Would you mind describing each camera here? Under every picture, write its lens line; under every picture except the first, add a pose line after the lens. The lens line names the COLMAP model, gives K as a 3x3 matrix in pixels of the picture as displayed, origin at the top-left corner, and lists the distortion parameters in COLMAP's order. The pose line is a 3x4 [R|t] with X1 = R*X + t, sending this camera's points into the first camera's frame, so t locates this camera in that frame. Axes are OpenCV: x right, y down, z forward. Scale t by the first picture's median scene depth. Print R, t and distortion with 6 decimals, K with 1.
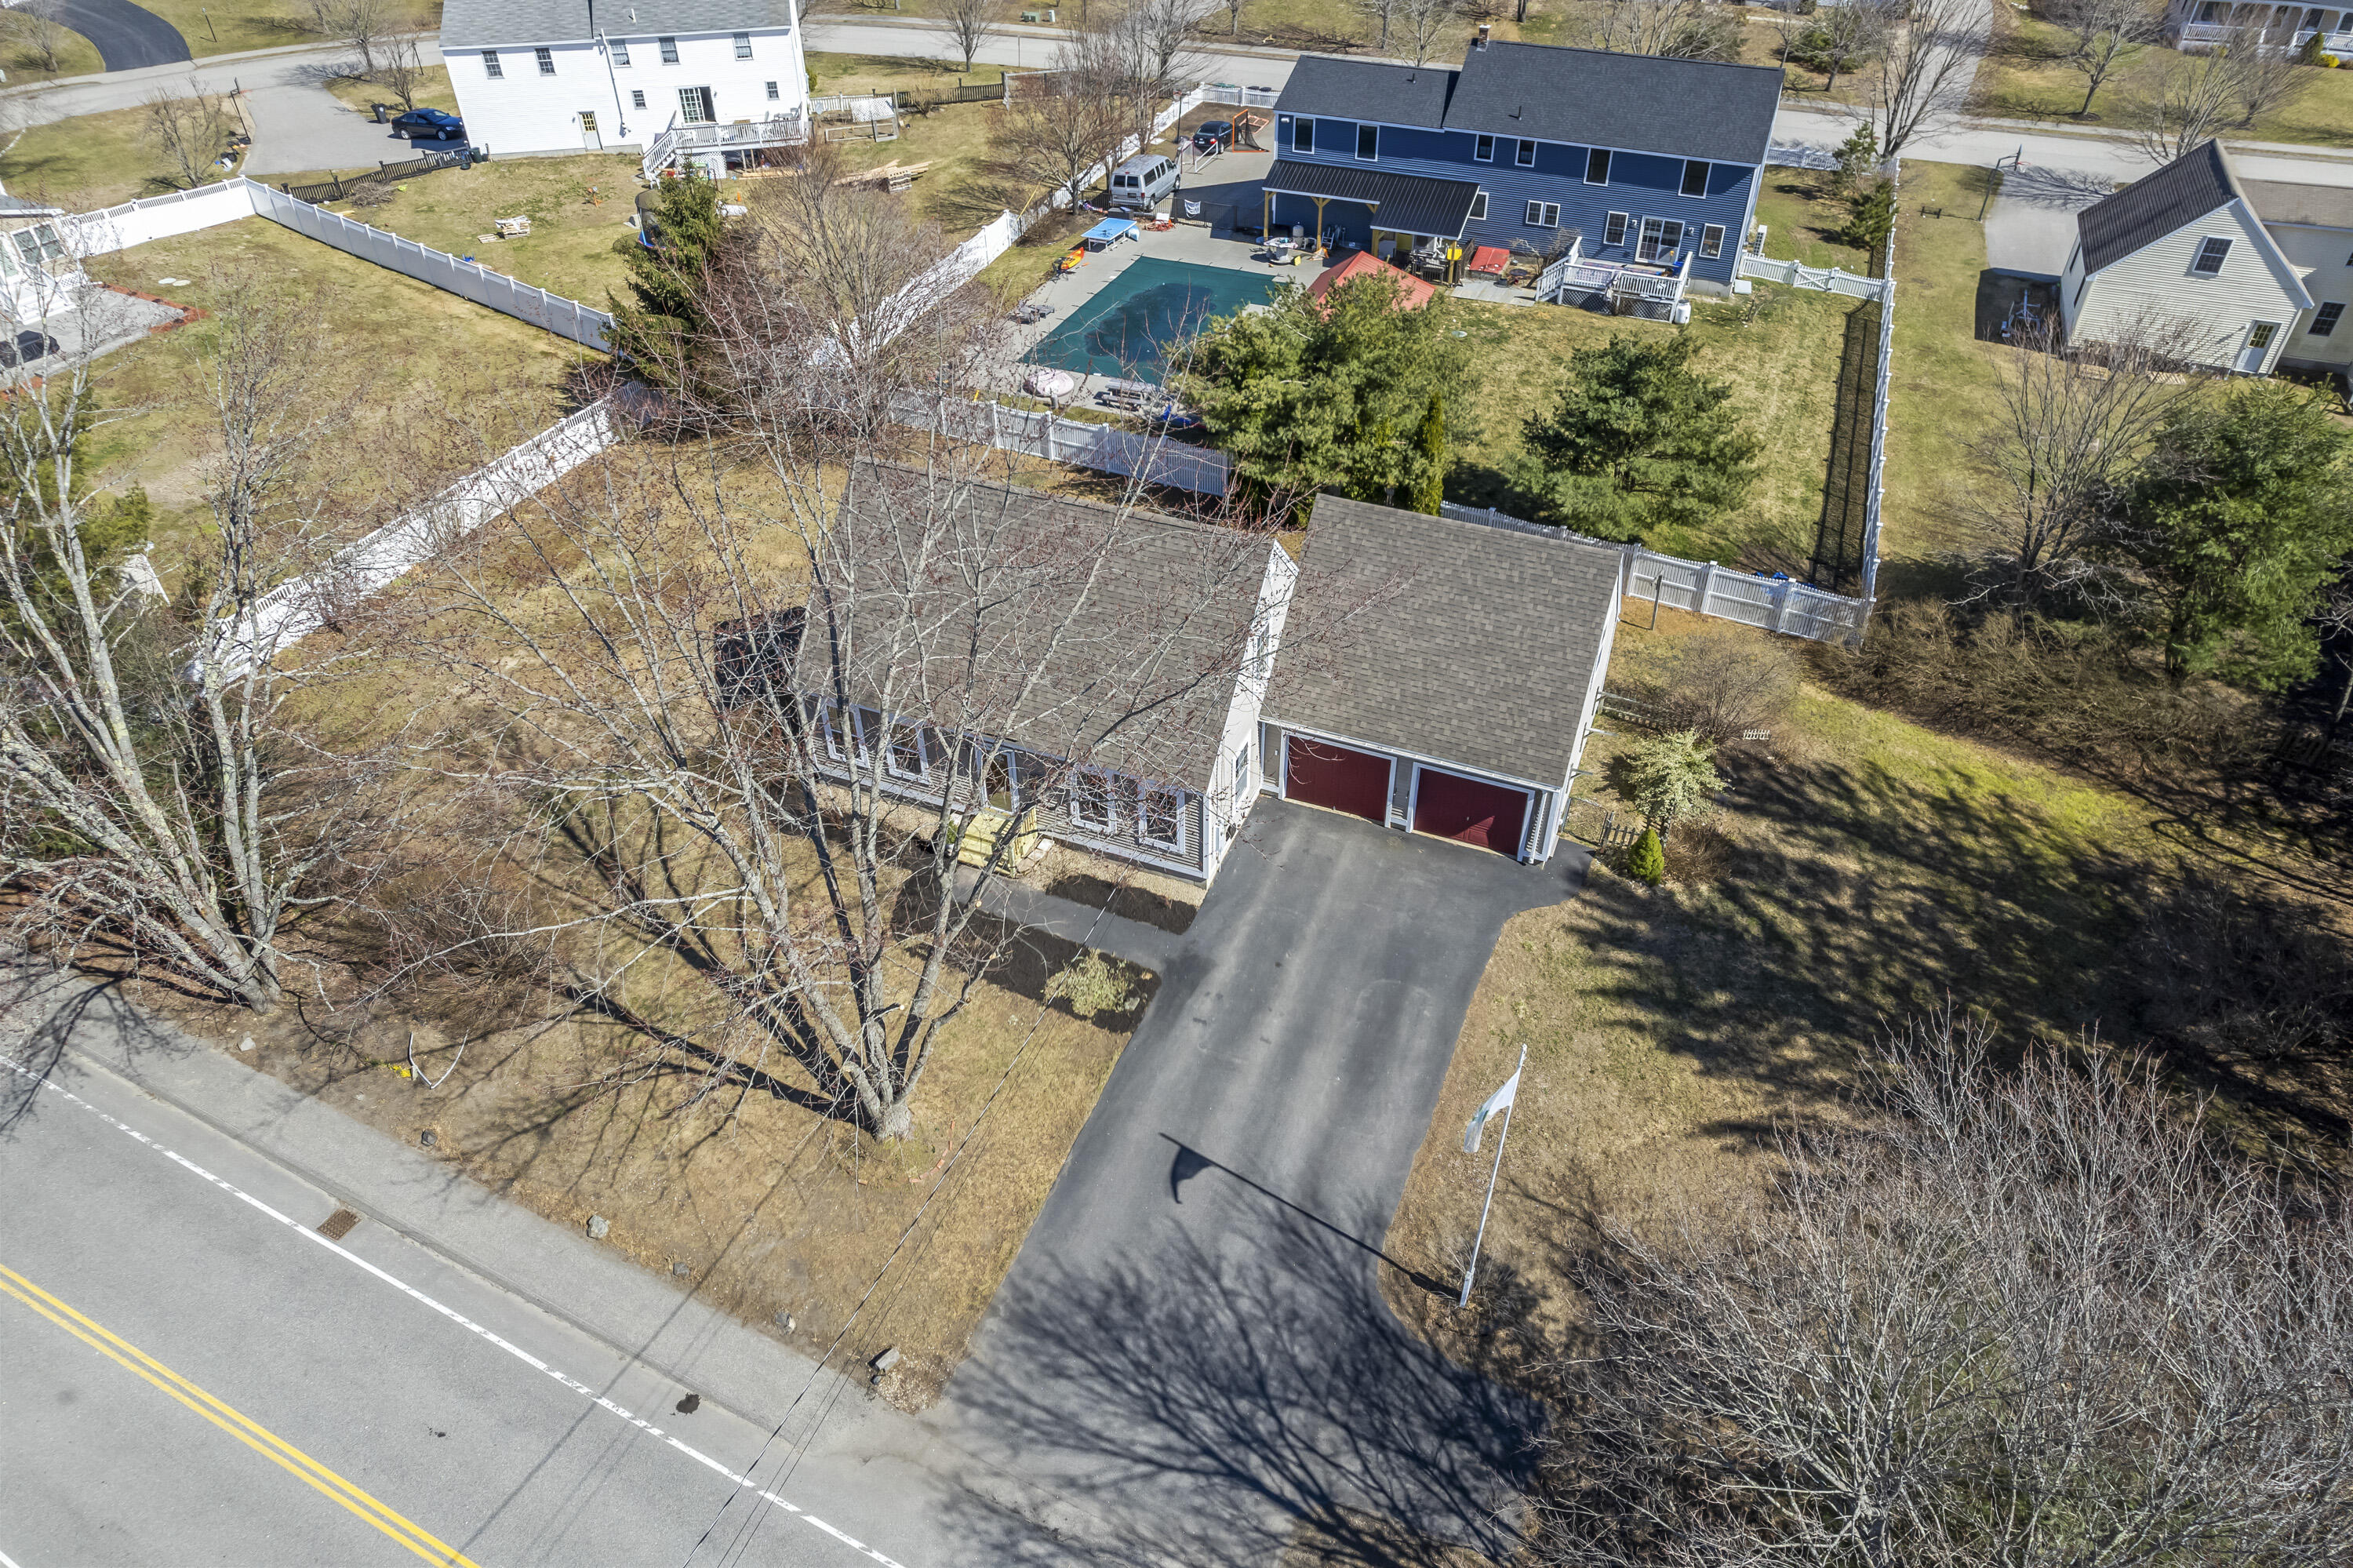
lens RADIAL K [[1496.5, 0, 1176.5], [0, 1496.5, 784.0], [0, 0, 1]] dist [-0.082504, 0.000032]
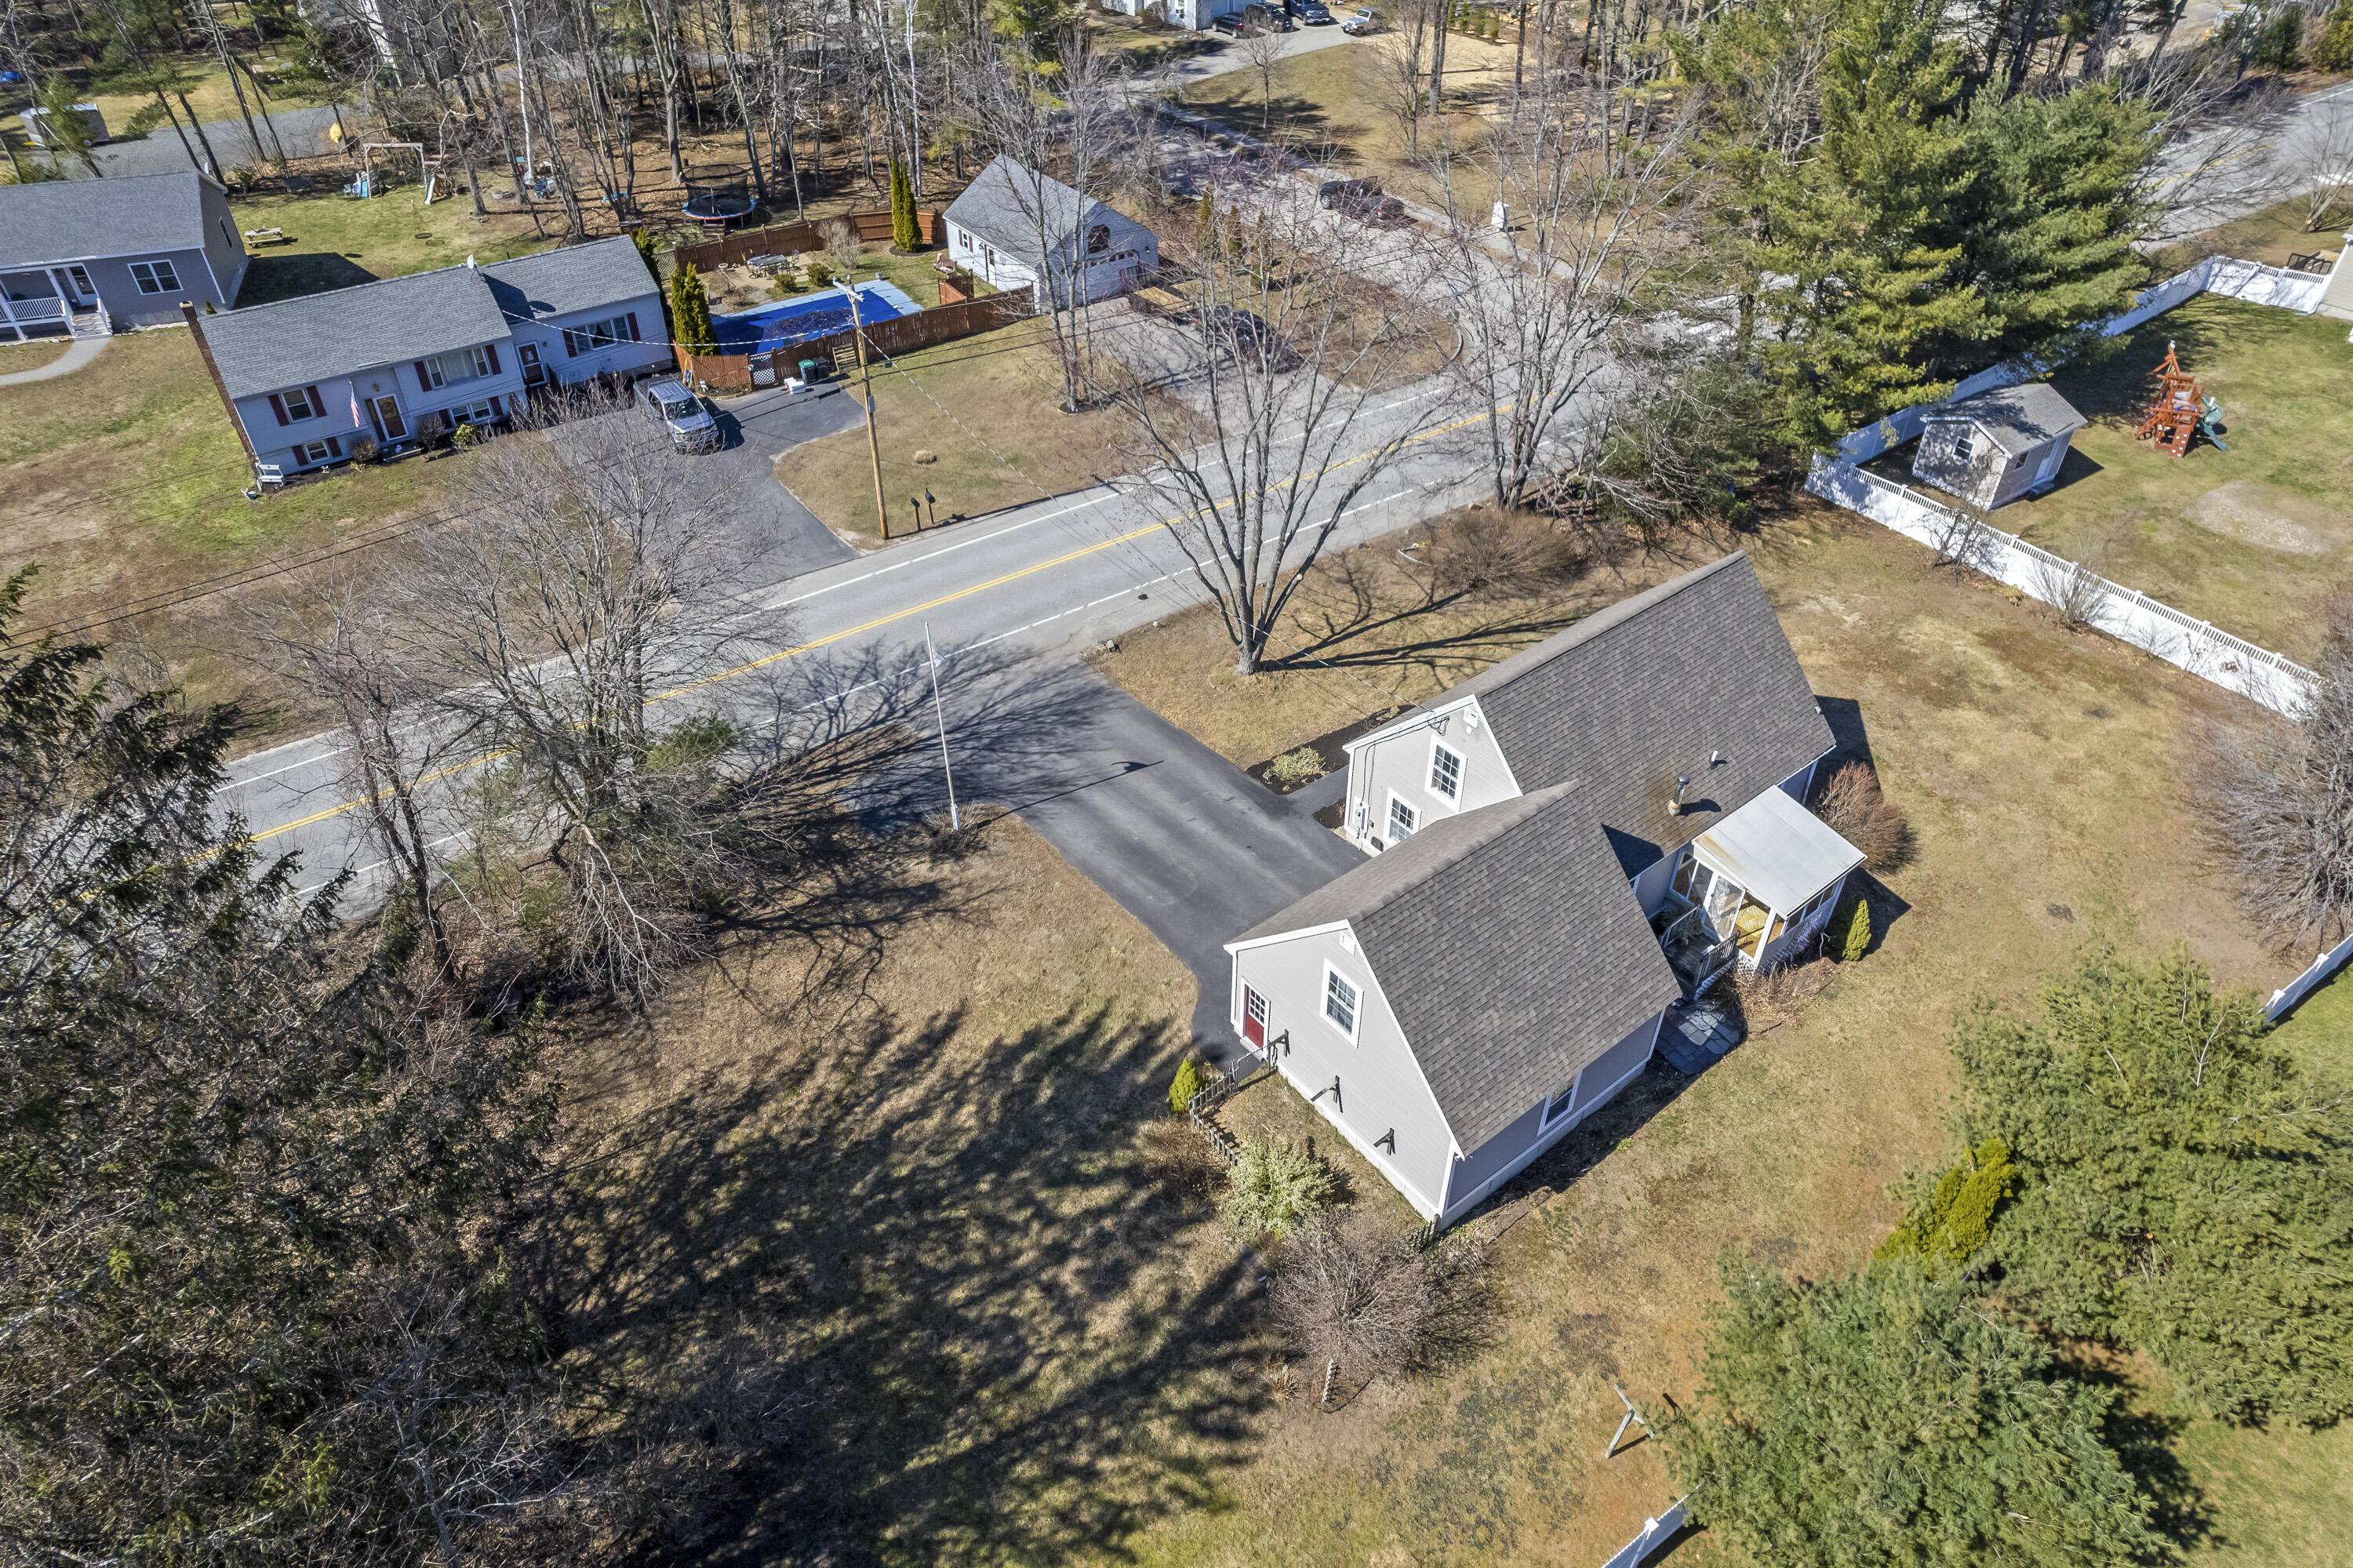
lens RADIAL K [[1496.5, 0, 1176.5], [0, 1496.5, 784.0], [0, 0, 1]] dist [-0.082504, 0.000032]
pose [[-0.490200, 0.567974, -0.661142, 0.923341], [-0.545655, 0.391525, 0.740924, -0.823752], [0.679680, 0.723957, 0.117992, 0.765392]]
